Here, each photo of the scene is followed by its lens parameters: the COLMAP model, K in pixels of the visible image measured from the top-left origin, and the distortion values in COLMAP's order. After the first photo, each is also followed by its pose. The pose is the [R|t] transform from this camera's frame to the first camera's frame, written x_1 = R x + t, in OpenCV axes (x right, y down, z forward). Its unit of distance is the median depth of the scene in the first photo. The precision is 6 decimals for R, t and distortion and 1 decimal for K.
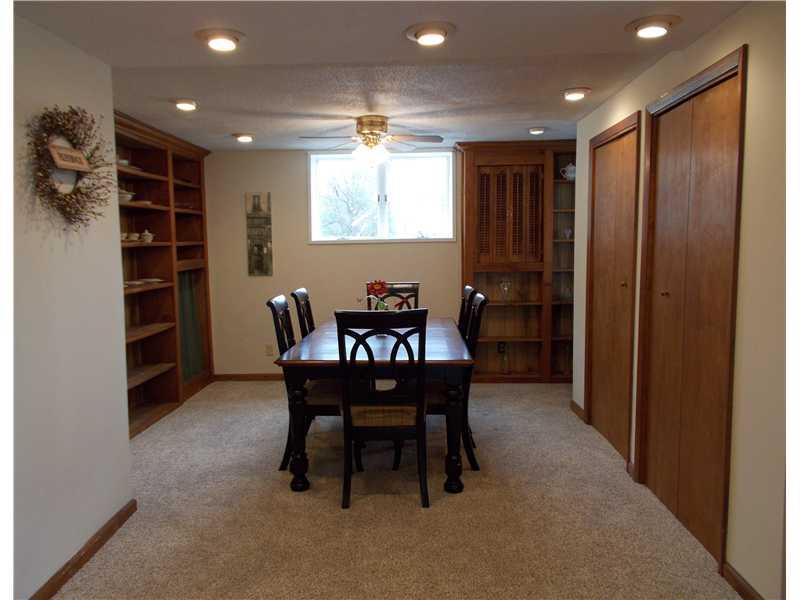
lens RADIAL K [[631.4, 0, 385.3], [0, 631.4, 299.0], [0, 0, 1]] dist [0.015599, -0.000838]
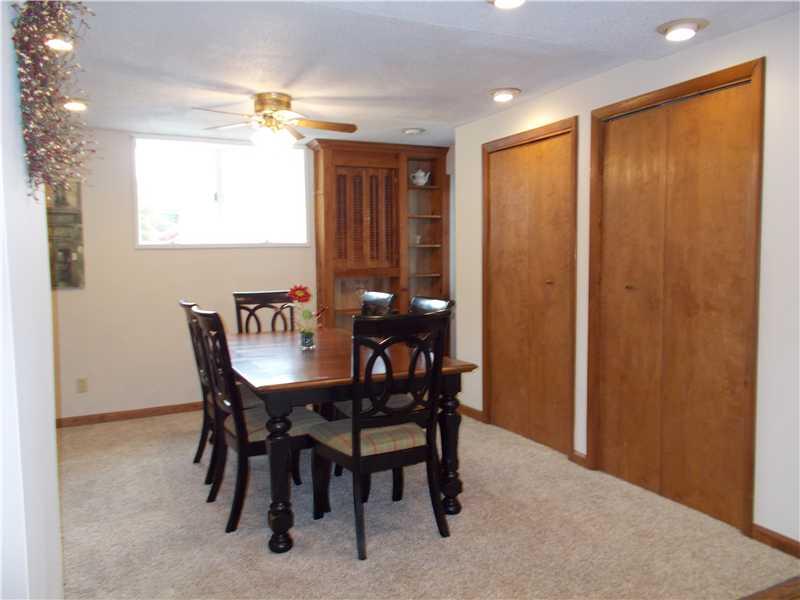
lens RADIAL K [[631.4, 0, 405.9], [0, 631.4, 298.5], [0, 0, 1]] dist [0.015599, -0.000838]
pose [[0.874282, -0.033703, 0.484247, -0.259503], [0.046726, 0.998797, -0.014847, 0.005731], [-0.483164, 0.035608, 0.874805, 0.158702]]
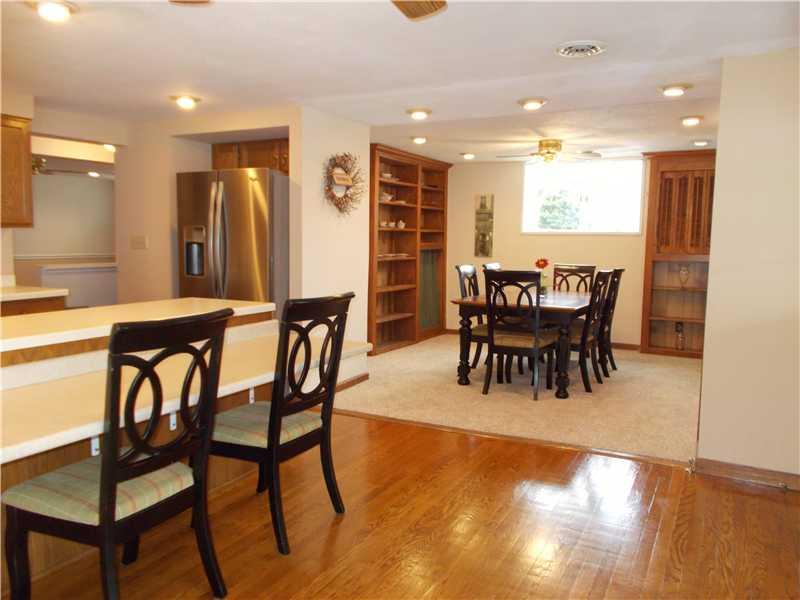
lens RADIAL K [[631.4, 0, 397.9], [0, 631.4, 300.2], [0, 0, 1]] dist [0.015599, -0.000838]
pose [[0.905967, 0.069721, -0.417569, 0.246525], [-0.068009, 0.997504, 0.018998, 0.050079], [0.417851, 0.011187, 0.908447, -0.343381]]
